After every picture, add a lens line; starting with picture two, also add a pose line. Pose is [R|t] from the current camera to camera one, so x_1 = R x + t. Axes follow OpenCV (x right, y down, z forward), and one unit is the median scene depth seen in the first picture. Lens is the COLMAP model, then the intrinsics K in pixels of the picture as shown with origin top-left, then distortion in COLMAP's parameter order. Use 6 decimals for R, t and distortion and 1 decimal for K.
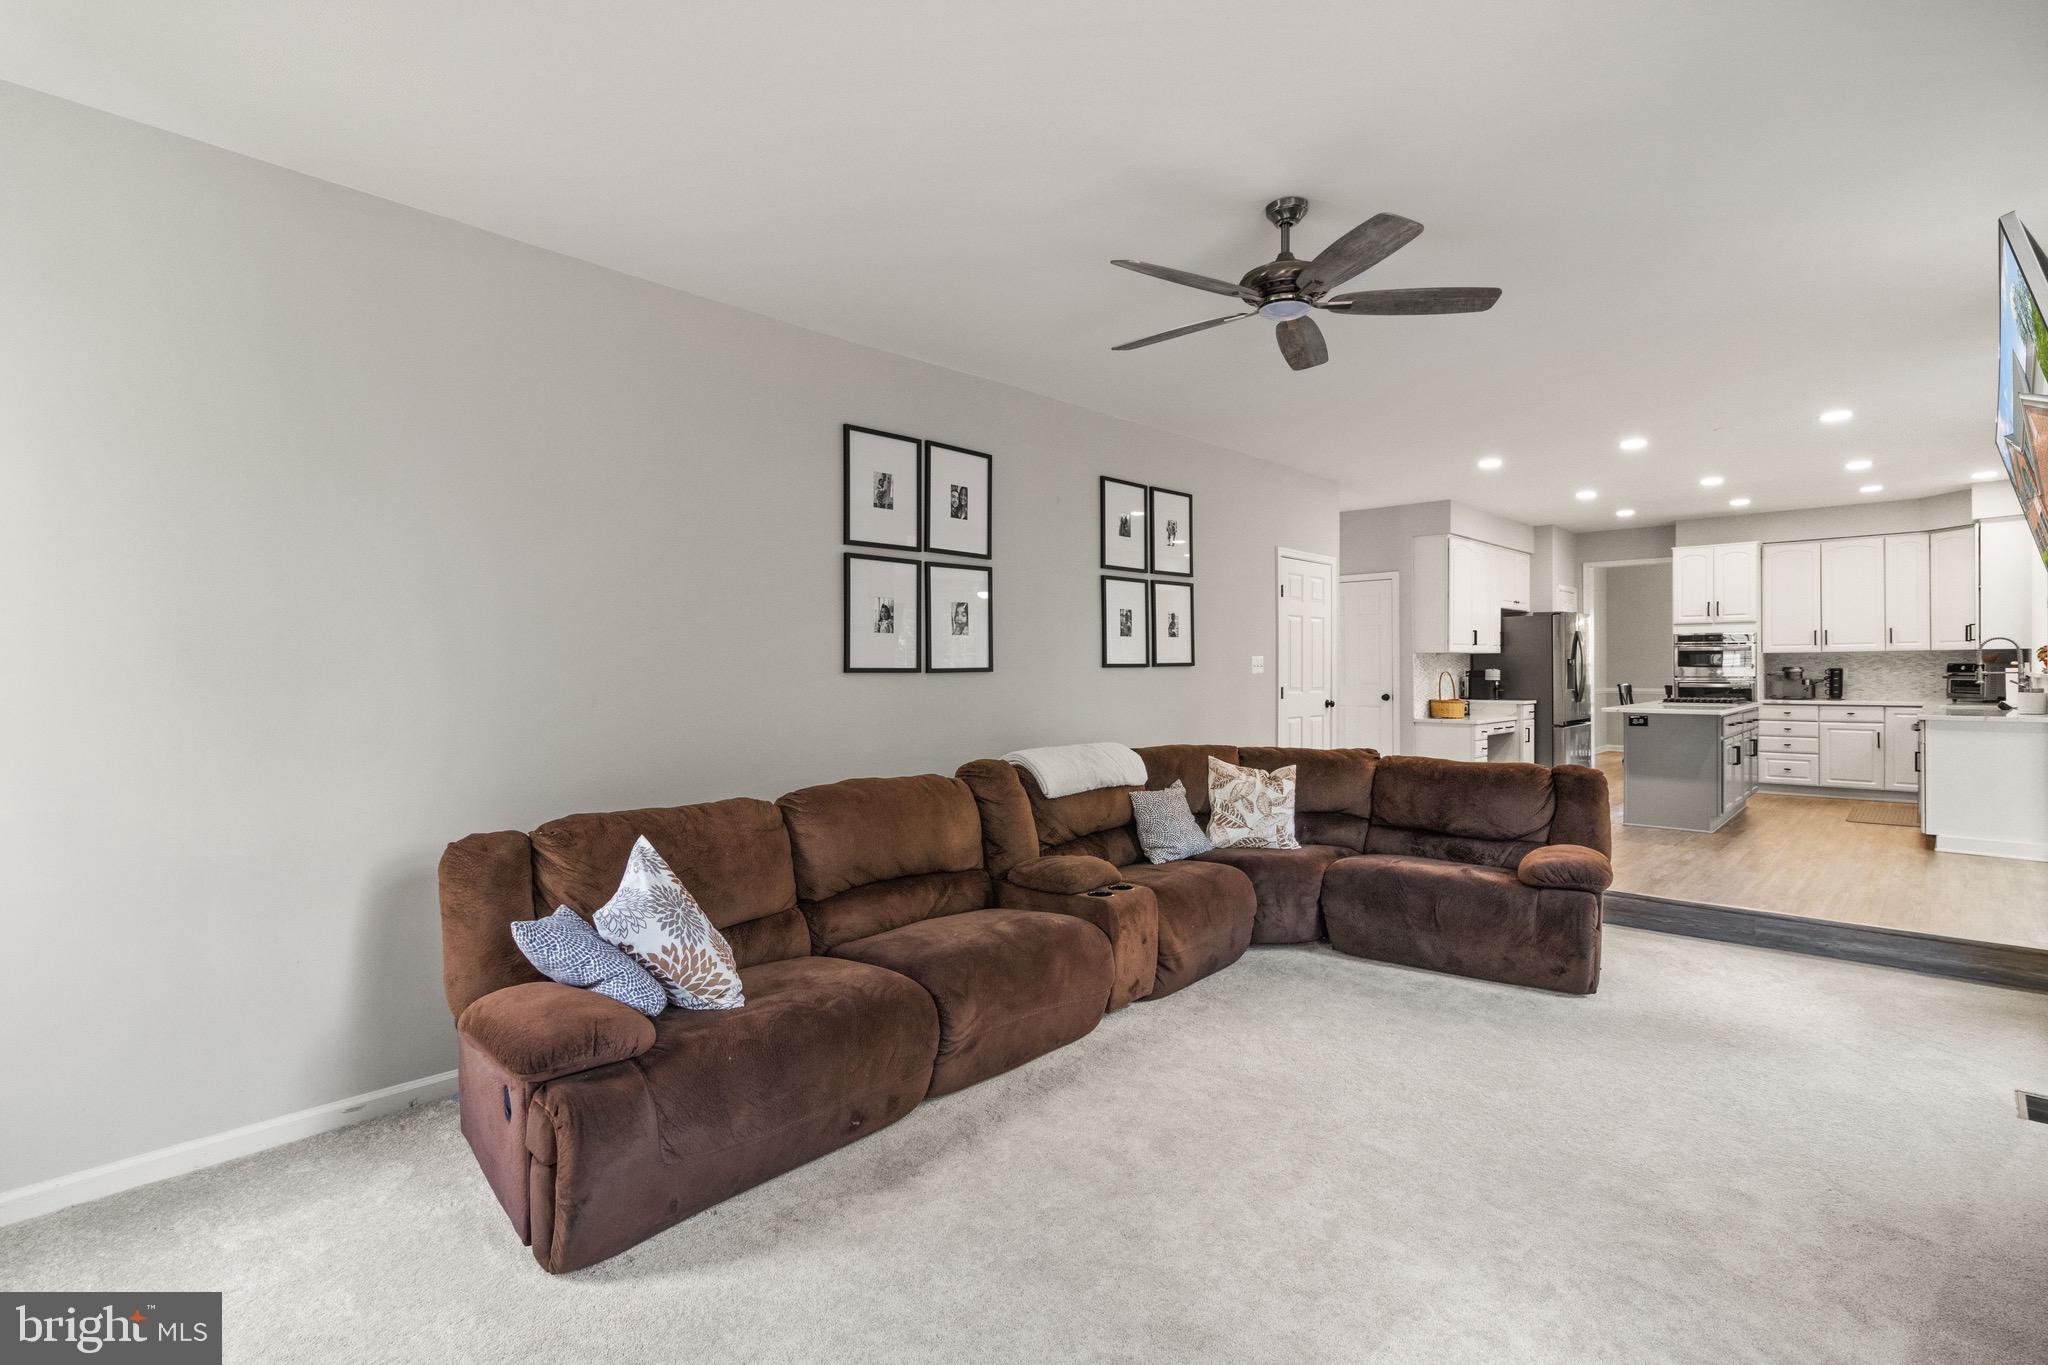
lens RADIAL K [[1007.6, 0, 1049.7], [0, 1007.6, 654.5], [0, 0, 1]] dist [-0.002010, -0.000280]
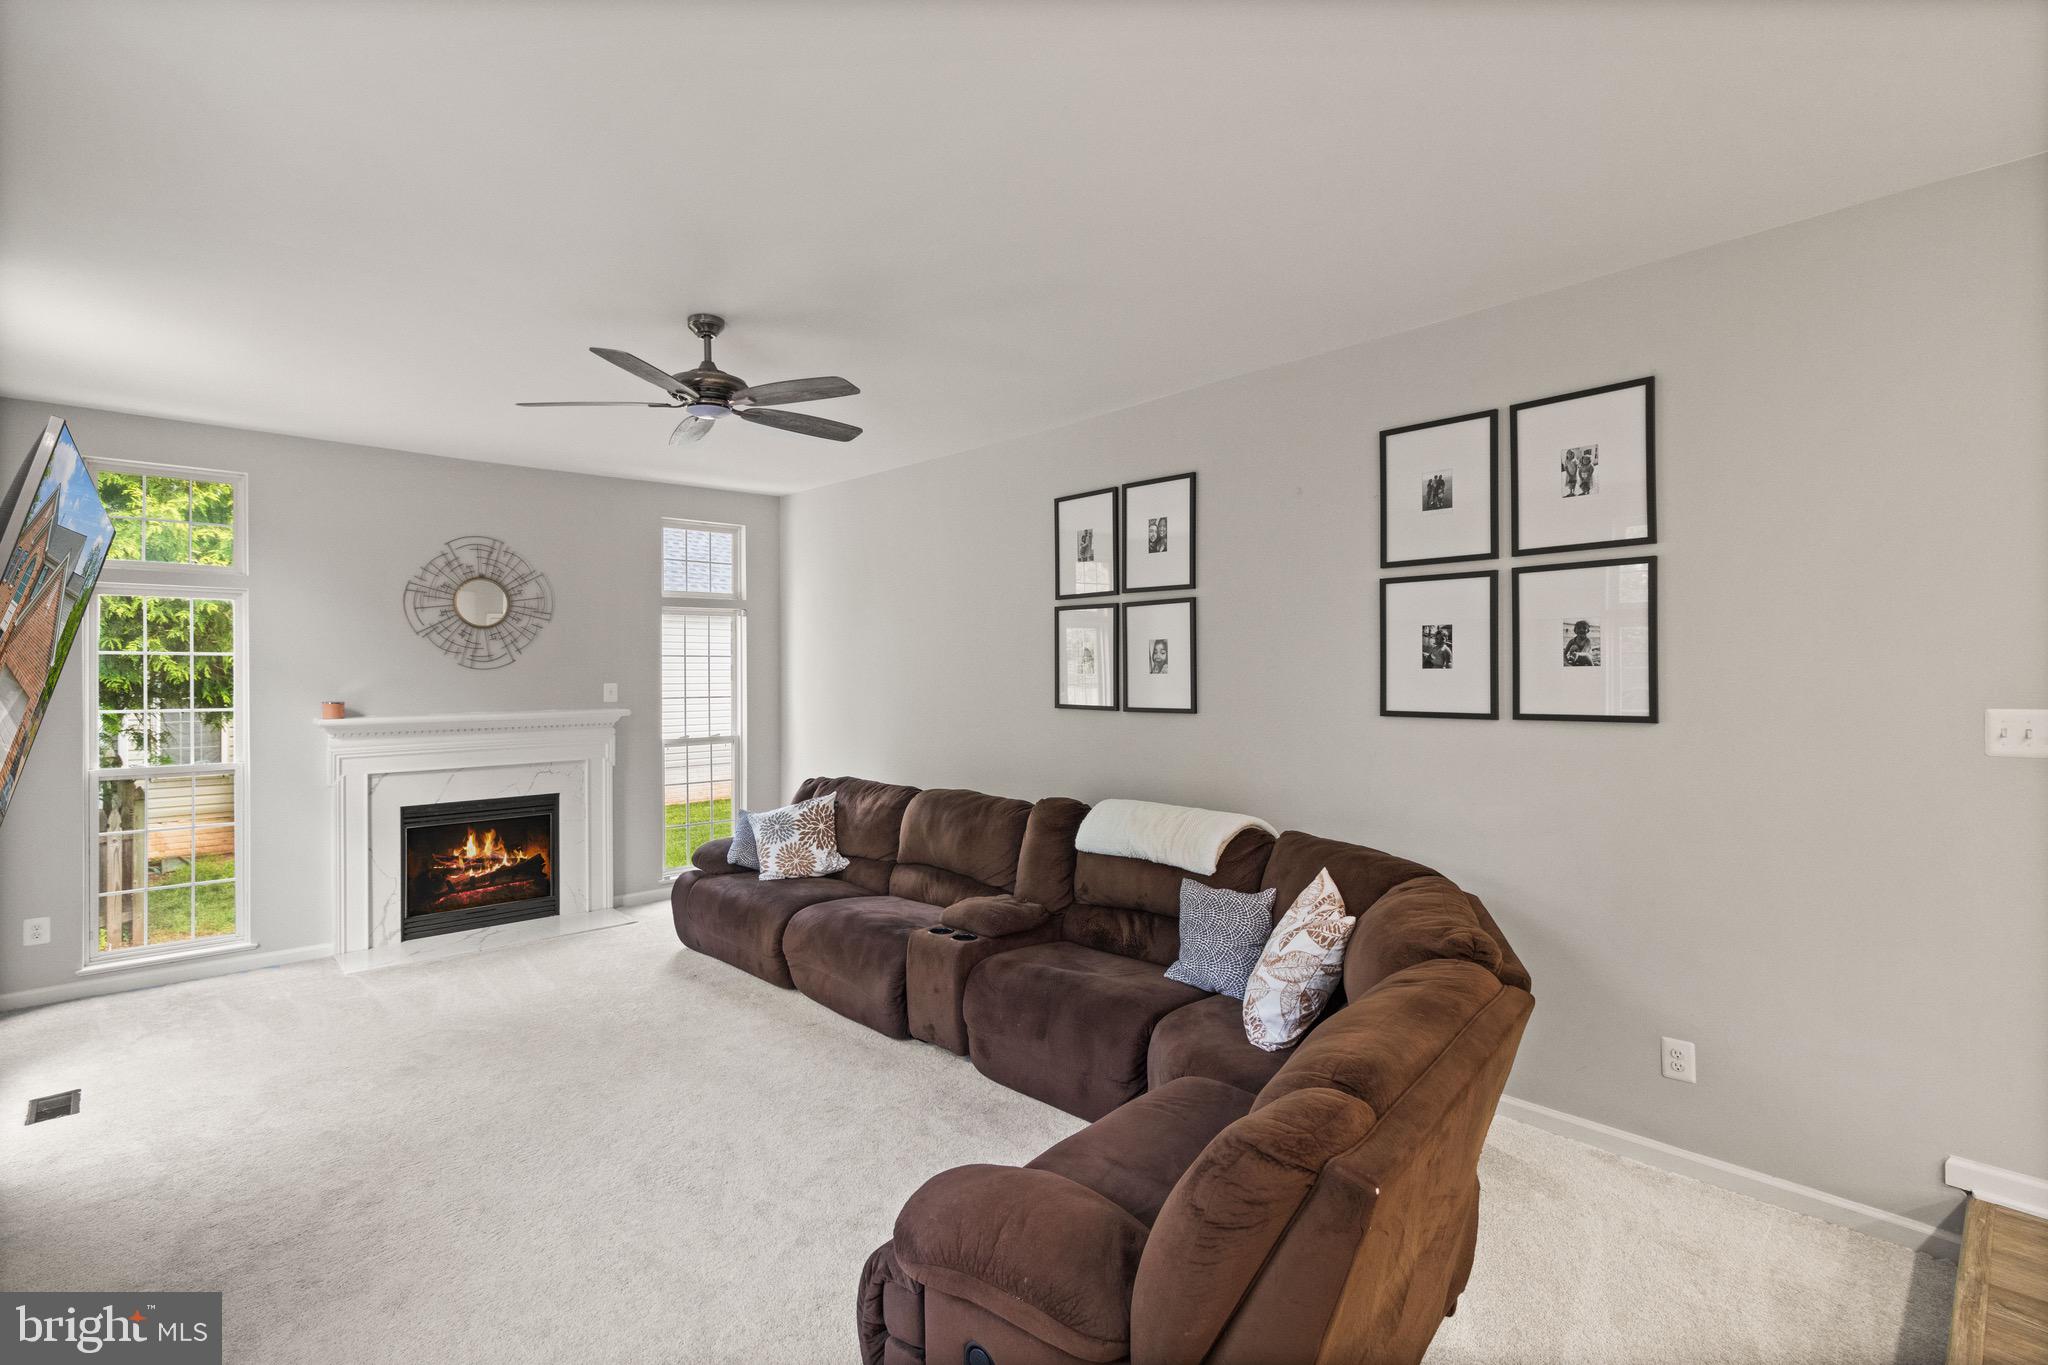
lens RADIAL K [[937.8, 0, 1024.0], [0, 937.8, 682.5], [0, 0, 1]] dist [0.005482, 0.000246]
pose [[-0.089300, -0.001035, -0.996004, 0.808540], [-0.001455, 0.999999, -0.000909, -0.009943], [0.996004, 0.001368, -0.089302, 0.952218]]
